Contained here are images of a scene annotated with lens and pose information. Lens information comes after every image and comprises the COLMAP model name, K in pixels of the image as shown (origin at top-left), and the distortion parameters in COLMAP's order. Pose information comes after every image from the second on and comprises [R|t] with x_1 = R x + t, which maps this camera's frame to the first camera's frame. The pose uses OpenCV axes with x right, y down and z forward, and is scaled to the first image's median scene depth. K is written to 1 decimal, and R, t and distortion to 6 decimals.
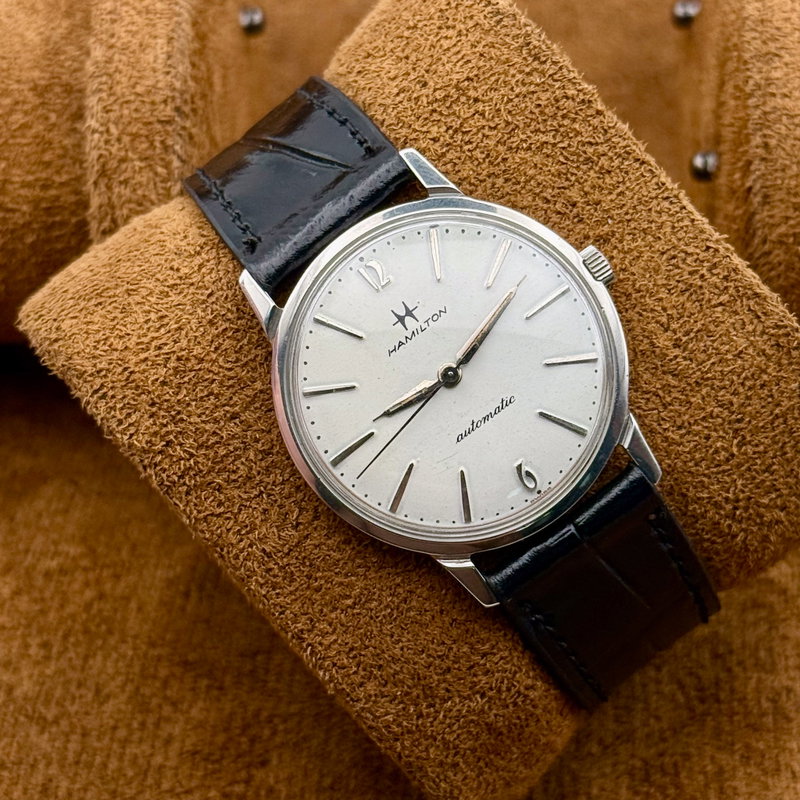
lens RADIAL K [[2249.2, 0, 400.0], [0, 2249.2, 432.2], [0, 0, 1]] dist [0.152888, -0.546539]
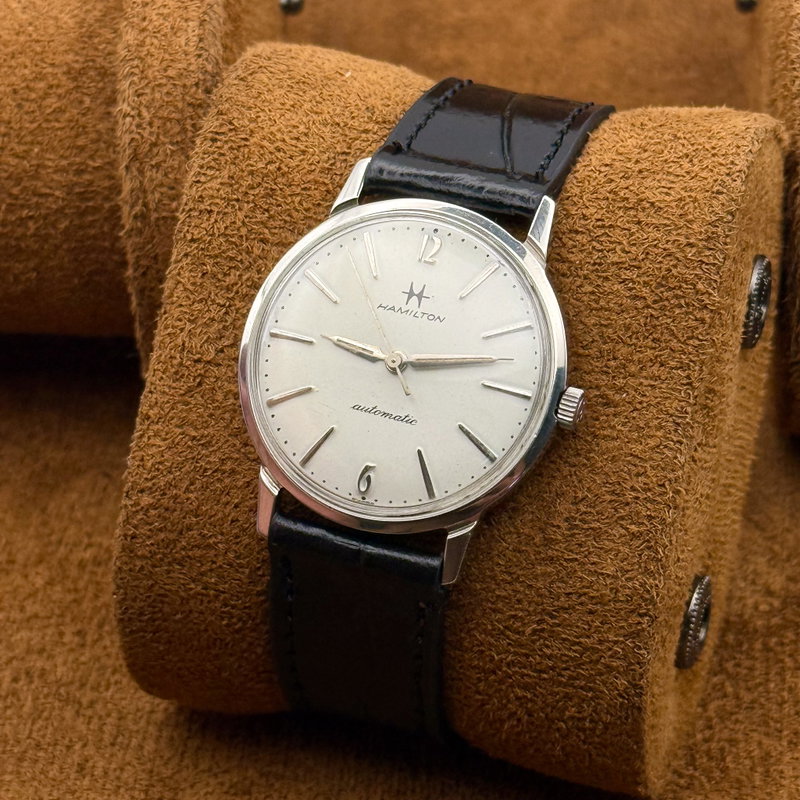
lens RADIAL K [[2983.7, 0, 384.4], [0, 2983.7, 442.9], [0, 0, 1]] dist [0.119261, -2.362948]
pose [[0.590636, 0.766789, -0.251362, 0.386254], [-0.761659, 0.632635, 0.140172, -0.186957], [0.266503, 0.108661, 0.957689, -0.325050]]
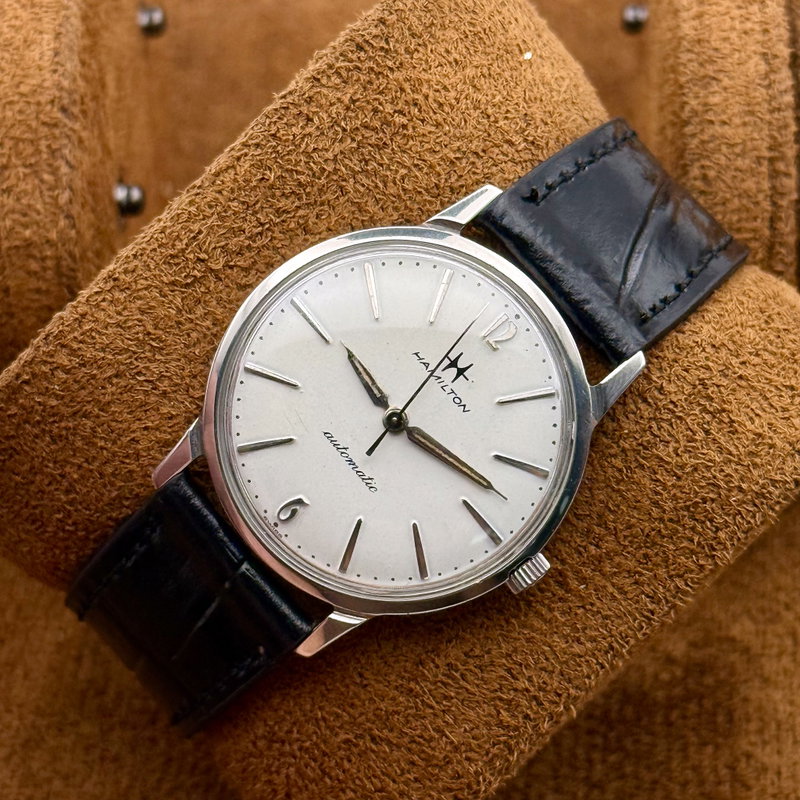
lens RADIAL K [[2983.7, 0, 384.4], [0, 2983.7, 442.9], [0, 0, 1]] dist [0.119261, -2.362948]
pose [[0.061298, 0.998095, -0.006964, 0.038654], [-0.993993, 0.061677, 0.090404, -0.126833], [0.090662, 0.001381, 0.995881, -0.210200]]
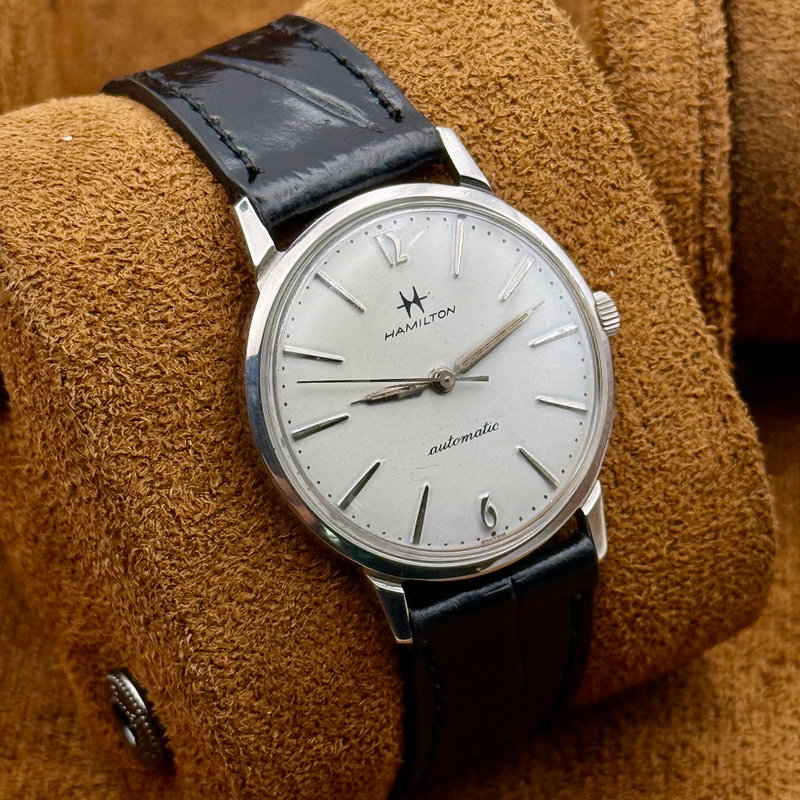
lens RADIAL K [[2983.7, 0, 384.4], [0, 2983.7, 442.9], [0, 0, 1]] dist [0.119261, -2.362948]
pose [[0.895834, 0.289054, 0.337534, -0.379698], [-0.262557, 0.957074, -0.122771, 0.145585], [-0.358533, 0.021361, 0.933273, -0.098151]]
